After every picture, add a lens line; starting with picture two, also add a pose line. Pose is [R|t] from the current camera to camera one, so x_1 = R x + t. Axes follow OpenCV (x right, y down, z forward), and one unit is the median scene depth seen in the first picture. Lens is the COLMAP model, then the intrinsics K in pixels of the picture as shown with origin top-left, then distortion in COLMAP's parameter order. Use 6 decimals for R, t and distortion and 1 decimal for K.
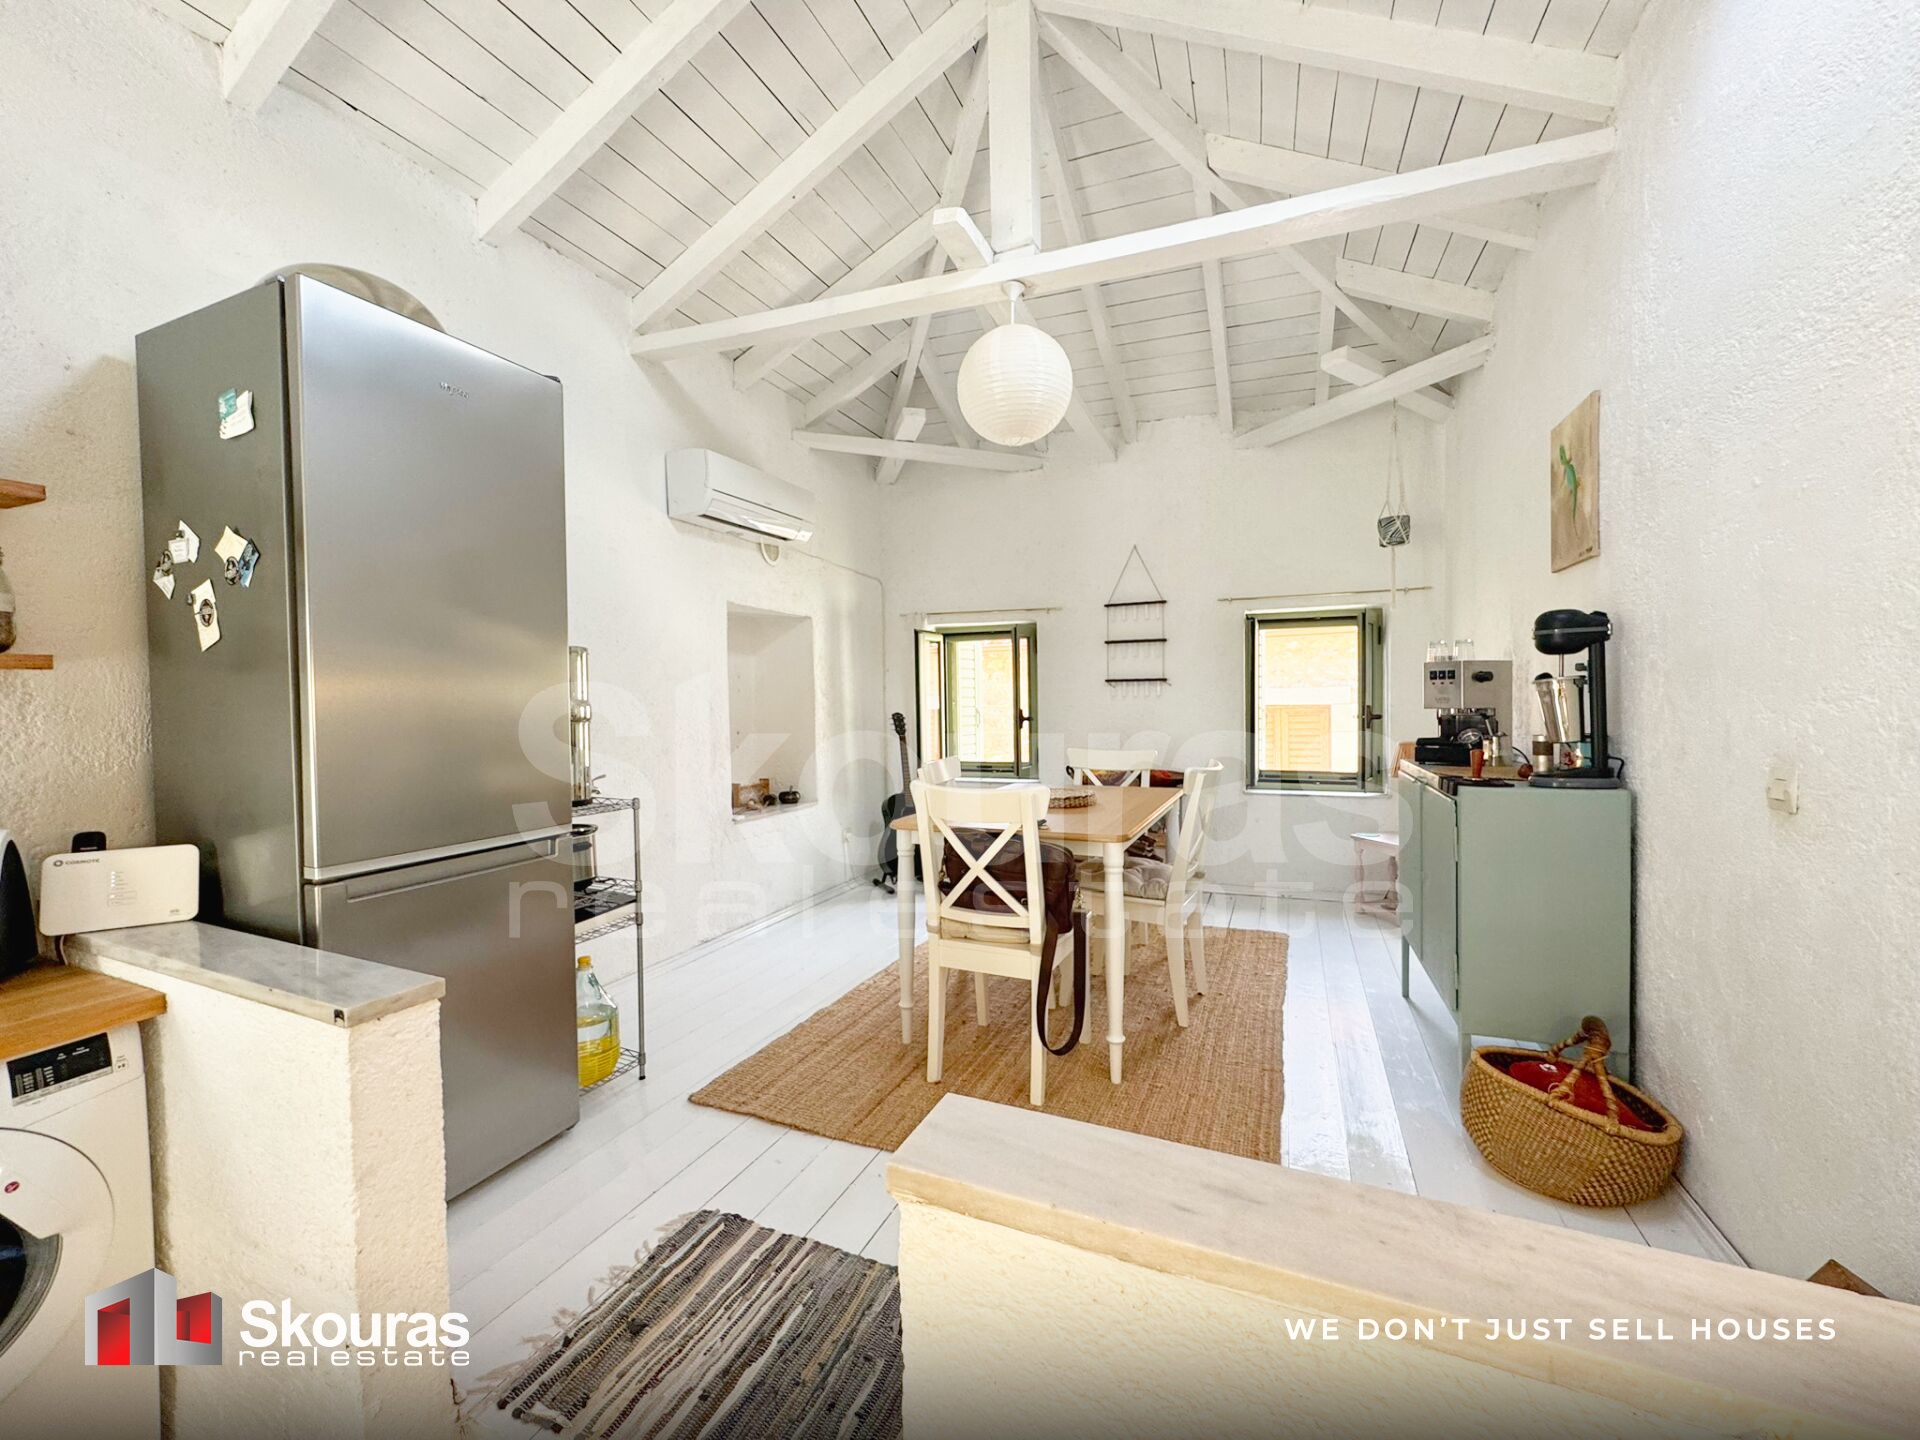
lens RADIAL K [[756.2, 0, 960.0], [0, 756.2, 720.0], [0, 0, 1]] dist [0.000597, 0.000001]
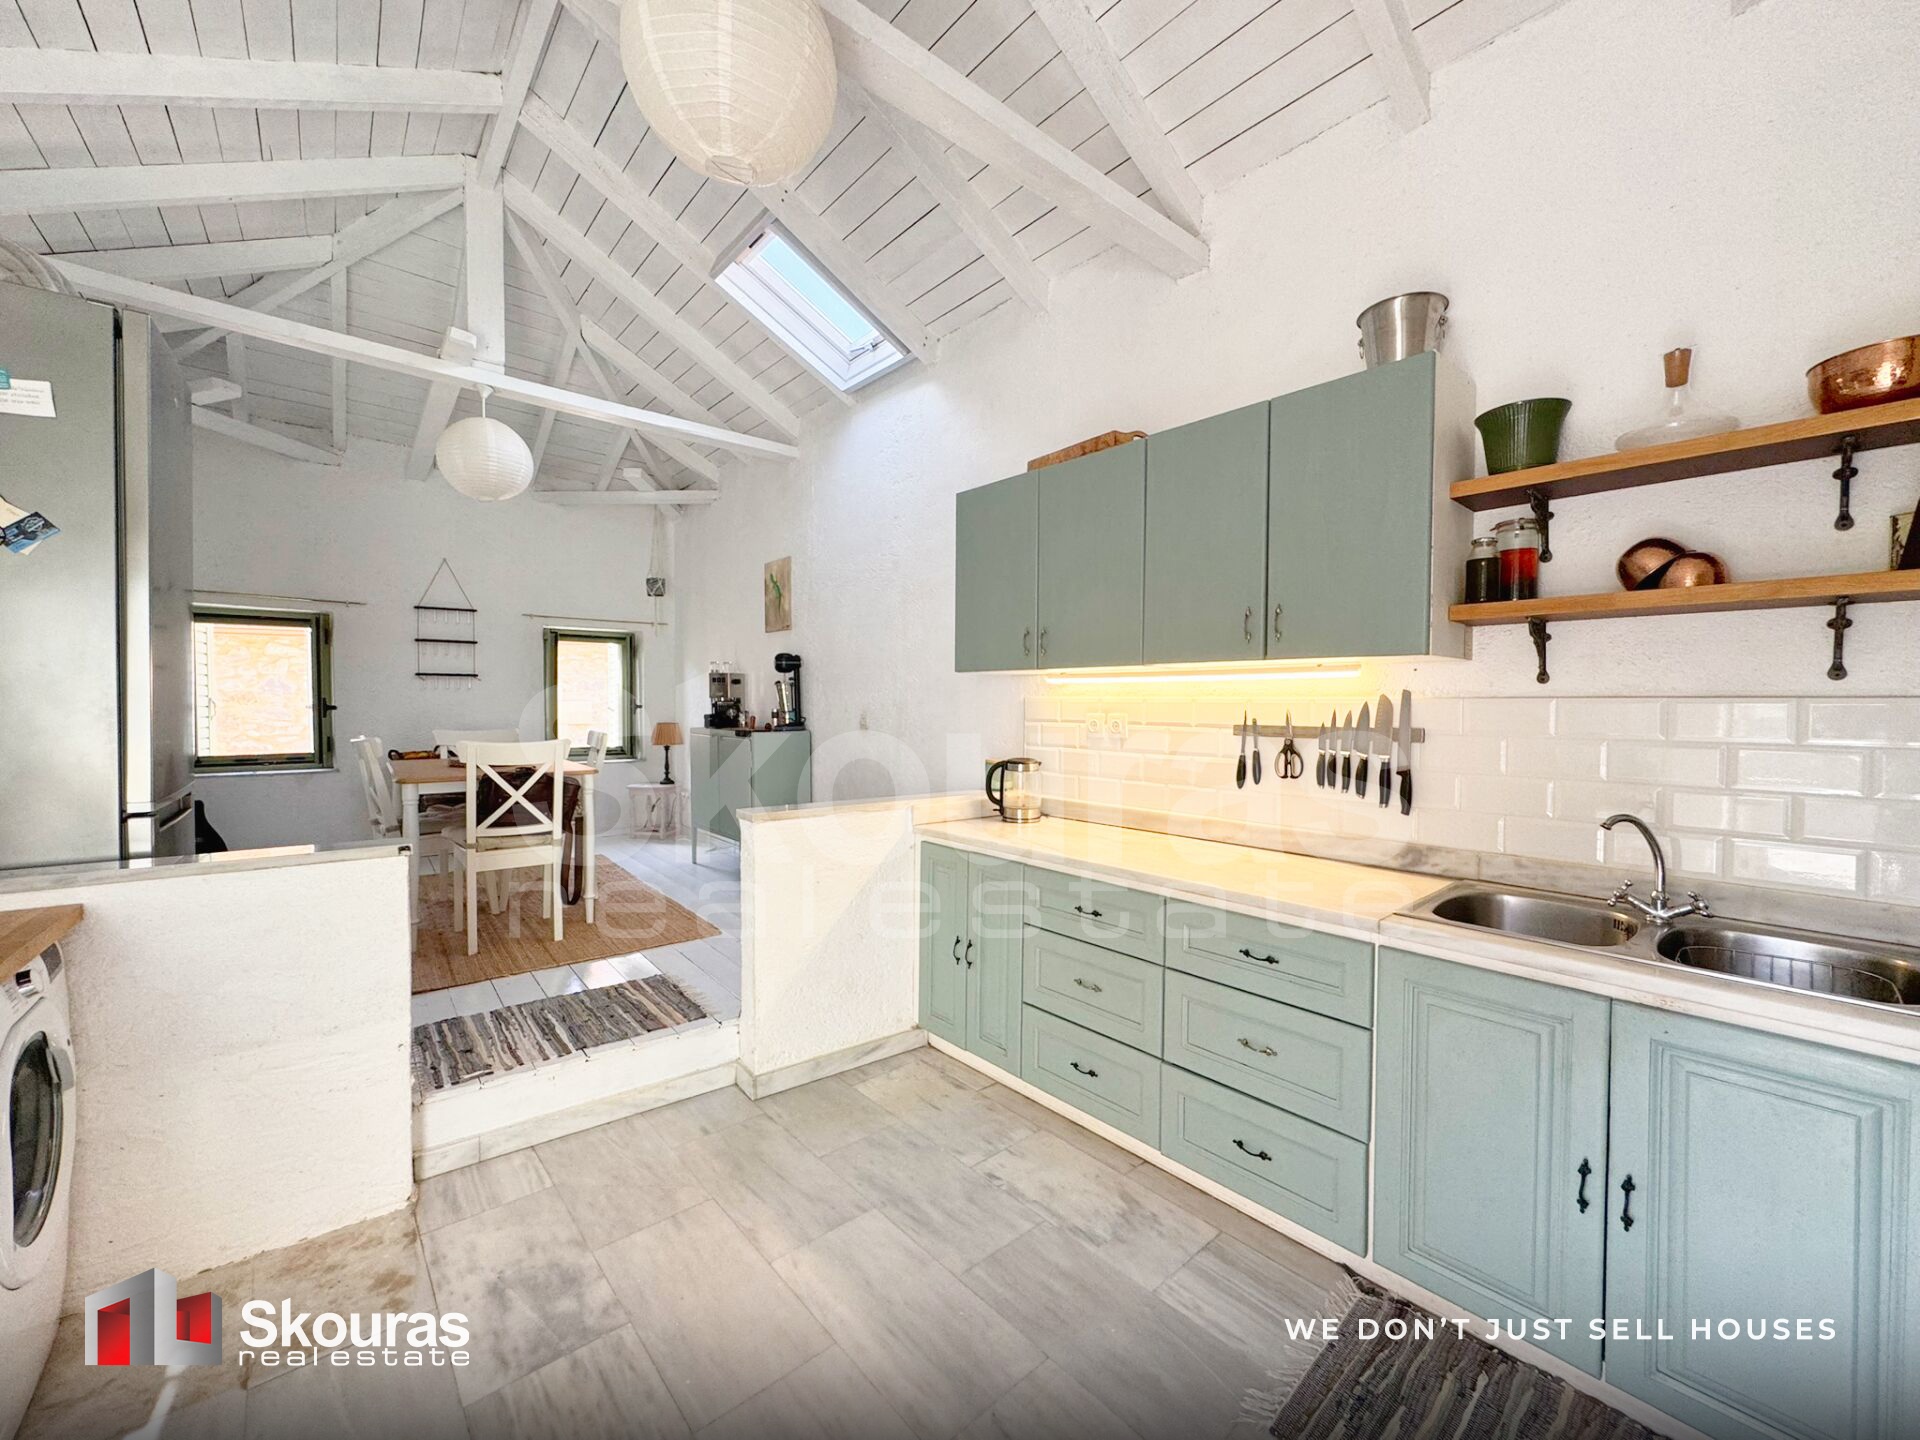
lens RADIAL K [[769.7, 0, 960.0], [0, 769.7, 720.0], [0, 0, 1]] dist [-0.001101, 0.000050]
pose [[0.467501, -0.006563, 0.883968, -0.901708], [0.016233, 0.999868, -0.001162, 0.059837], [-0.883844, 0.014892, 0.467545, -0.486769]]
